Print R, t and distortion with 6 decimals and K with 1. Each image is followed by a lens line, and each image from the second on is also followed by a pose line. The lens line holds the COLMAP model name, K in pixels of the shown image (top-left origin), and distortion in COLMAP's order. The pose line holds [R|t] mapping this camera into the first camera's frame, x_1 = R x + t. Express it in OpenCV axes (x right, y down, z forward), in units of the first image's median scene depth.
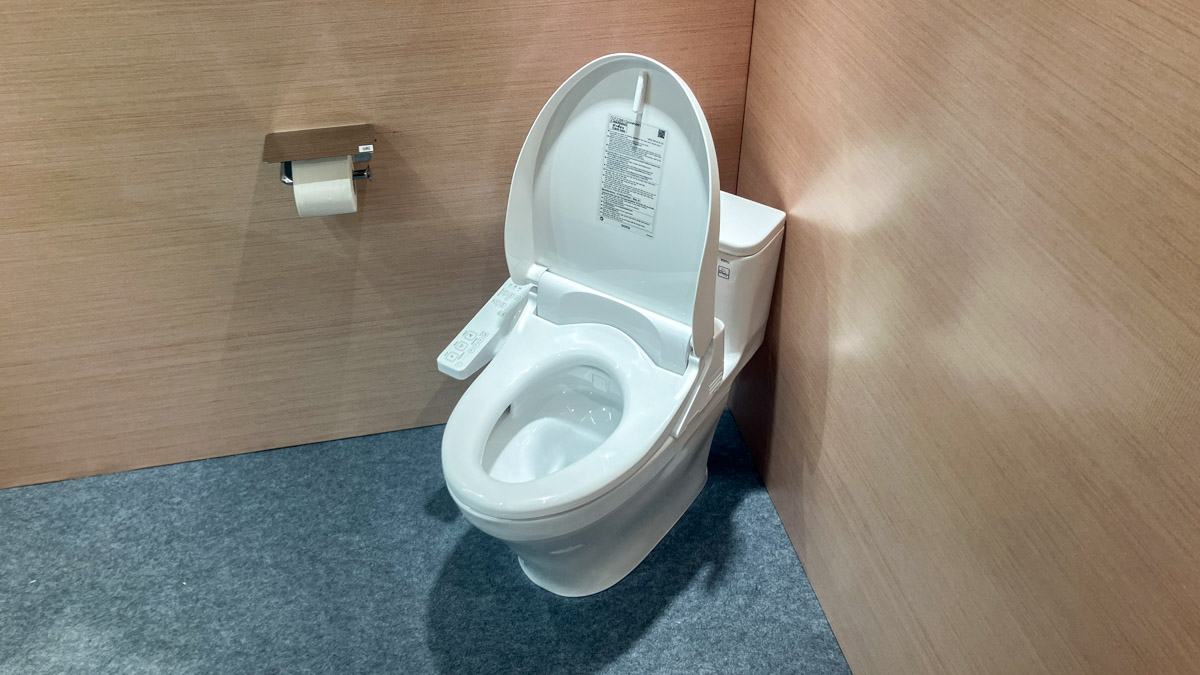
lens RADIAL K [[973.1, 0, 616.3], [0, 973.1, 326.6], [0, 0, 1]] dist [0.056374, -0.088661]
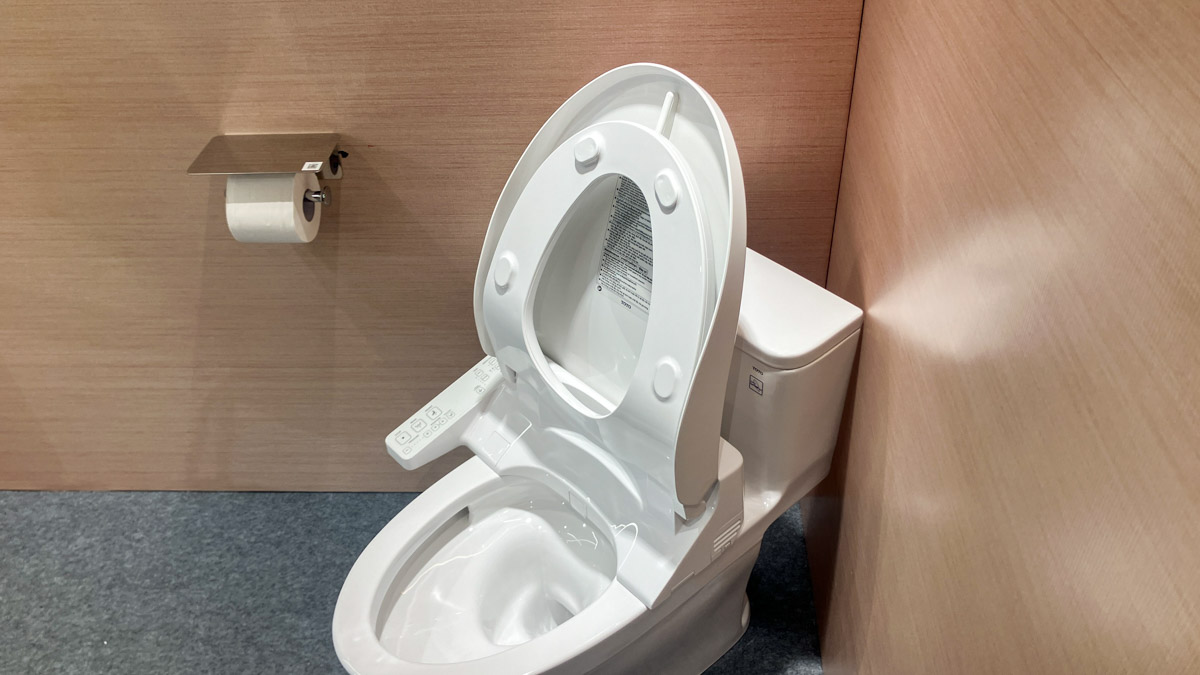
lens RADIAL K [[986.3, 0, 603.2], [0, 986.3, 350.6], [0, 0, 1]] dist [0.029633, -0.004438]
pose [[0.962459, 0.135630, -0.235113, 0.157402], [-0.127791, 0.990623, 0.048335, -0.094369], [0.239464, -0.016476, 0.970766, 0.258244]]
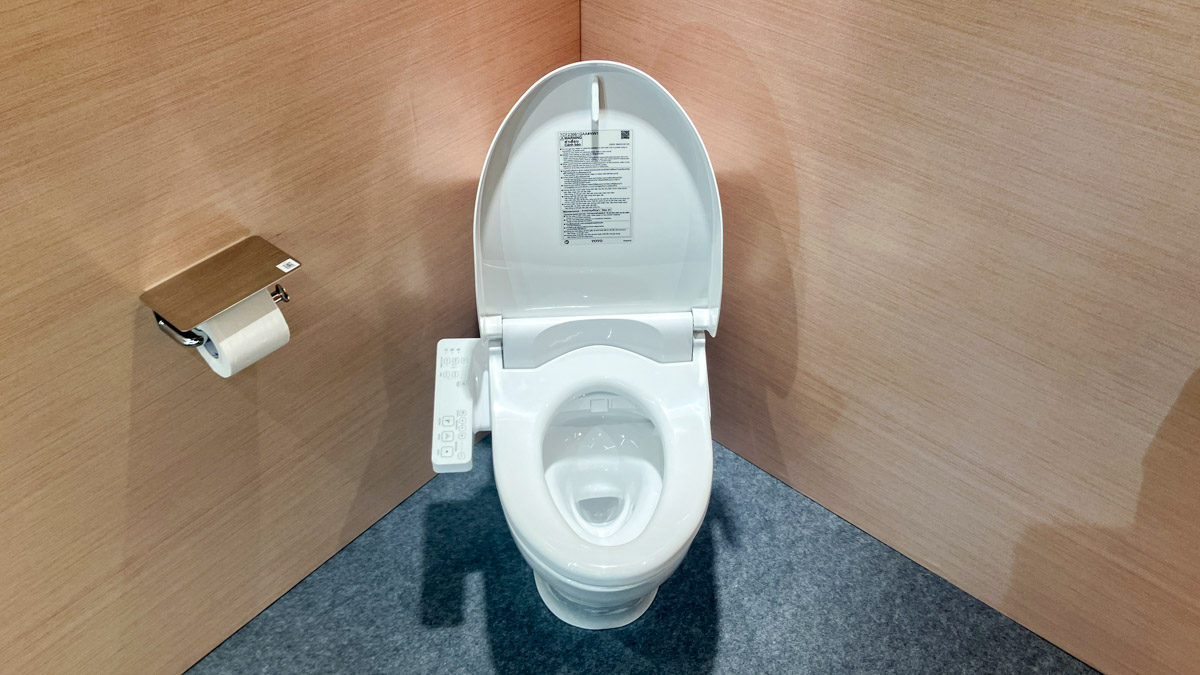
lens RADIAL K [[972.3, 0, 604.0], [0, 972.3, 326.5], [0, 0, 1]] dist [0.052857, -0.088048]
pose [[0.804154, -0.394412, 0.444720, -0.384796], [0.363789, 0.918232, 0.156547, -0.151872], [-0.470100, 0.035896, 0.881883, 0.155305]]
